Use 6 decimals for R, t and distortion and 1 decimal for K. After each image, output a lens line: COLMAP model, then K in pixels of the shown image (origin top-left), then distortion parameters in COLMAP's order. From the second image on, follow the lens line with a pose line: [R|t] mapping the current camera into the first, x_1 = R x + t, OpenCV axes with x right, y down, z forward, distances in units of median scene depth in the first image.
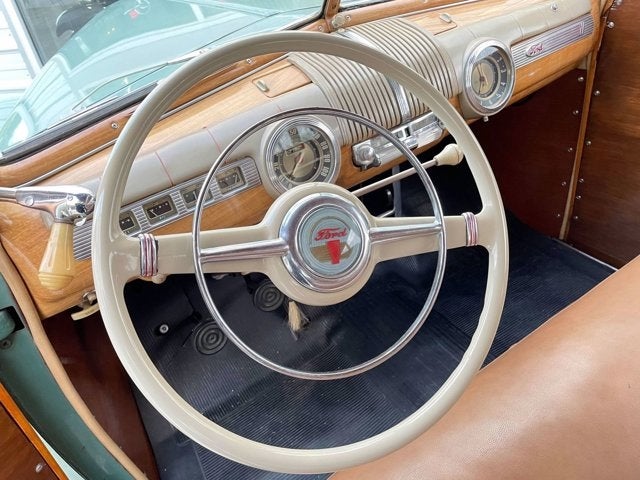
lens RADIAL K [[475.9, 0, 320.0], [0, 475.9, 240.0], [0, 0, 1]] dist [0.074512, -0.076547]
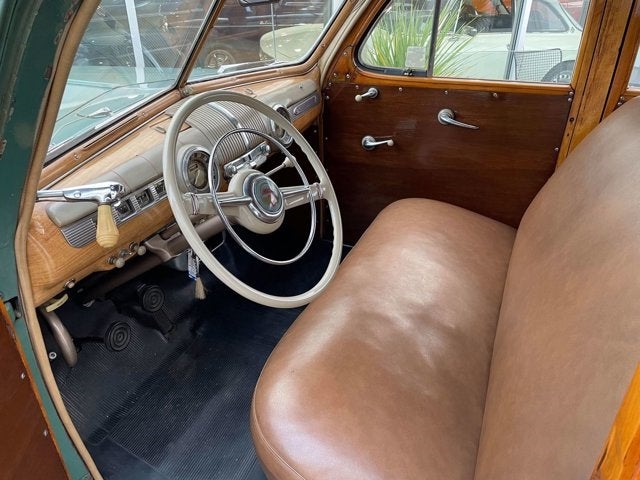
lens RADIAL K [[408.5, 0, 320.0], [0, 408.5, 240.0], [0, 0, 1]] dist [-0.001288, -0.001660]
pose [[0.852395, -0.167297, 0.495413, -0.359487], [0.218443, 0.974732, -0.046687, 0.167756], [-0.475085, 0.148015, 0.867402, -0.261036]]
